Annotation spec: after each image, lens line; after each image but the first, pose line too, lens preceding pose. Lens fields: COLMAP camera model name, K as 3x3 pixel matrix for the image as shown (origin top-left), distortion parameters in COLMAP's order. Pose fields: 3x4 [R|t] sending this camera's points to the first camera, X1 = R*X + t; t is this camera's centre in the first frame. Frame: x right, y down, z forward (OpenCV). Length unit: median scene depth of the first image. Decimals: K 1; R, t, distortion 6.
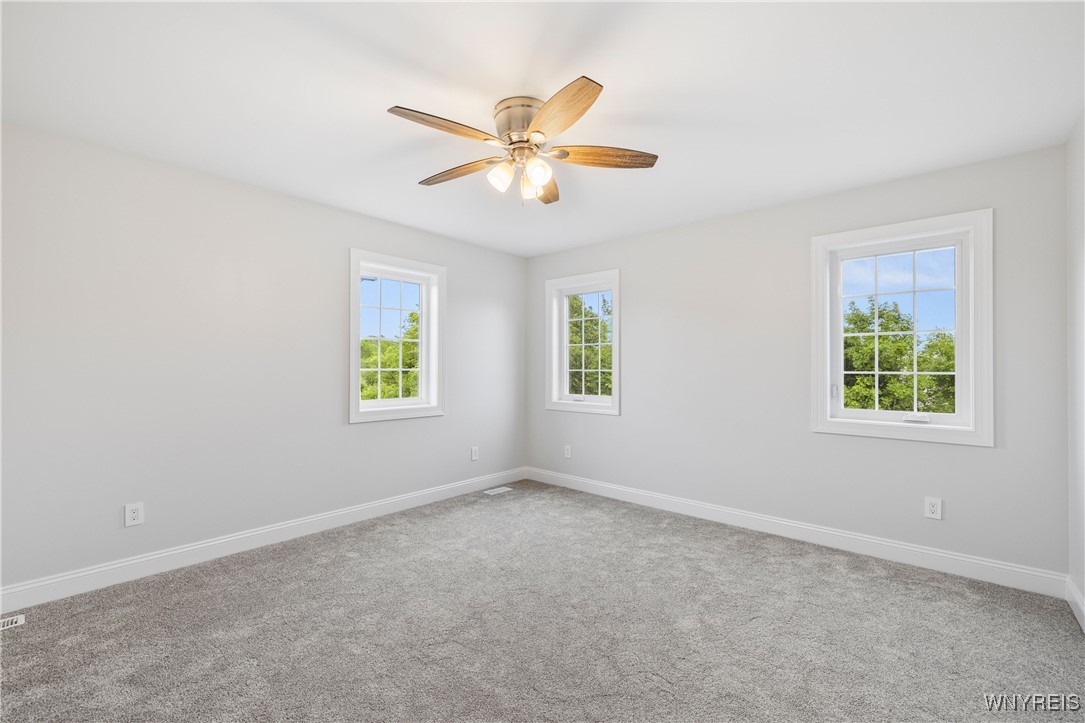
lens RADIAL K [[460.7, 0, 539.0], [0, 460.7, 369.0], [0, 0, 1]] dist [0.001257, 0.000208]
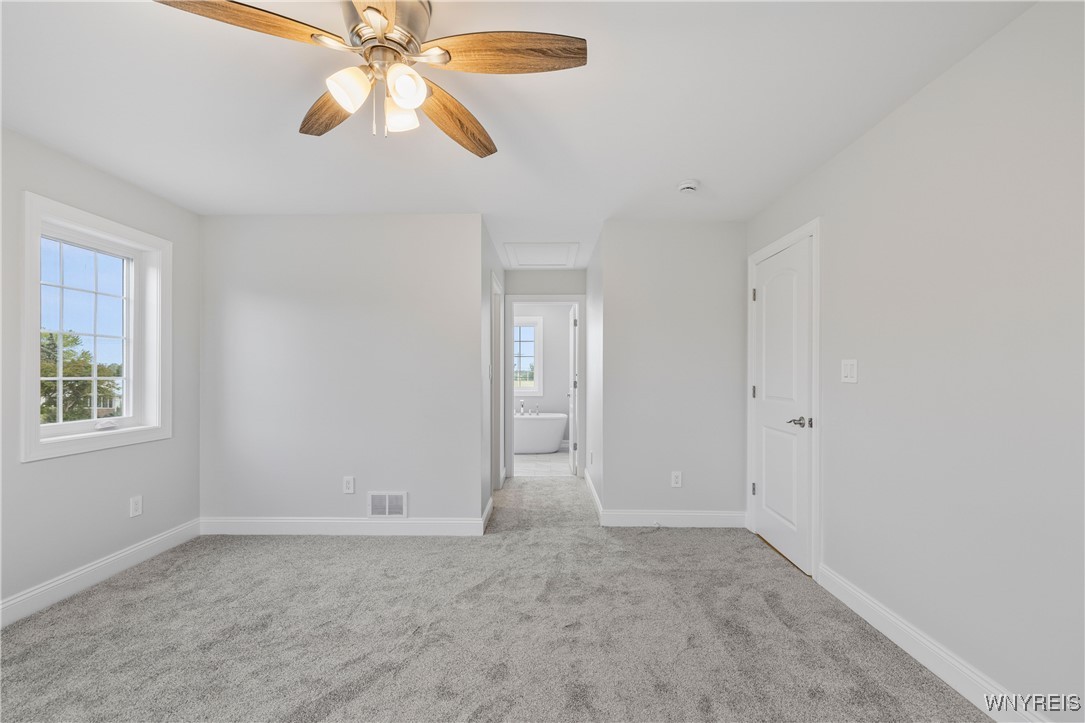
lens RADIAL K [[460.7, 0, 539.0], [0, 460.7, 369.0], [0, 0, 1]] dist [0.001257, 0.000208]
pose [[-0.663424, -0.000239, 0.748244, -0.532565], [-0.003629, 0.999989, -0.002898, -0.011224], [-0.748235, -0.004638, -0.663418, 0.985006]]
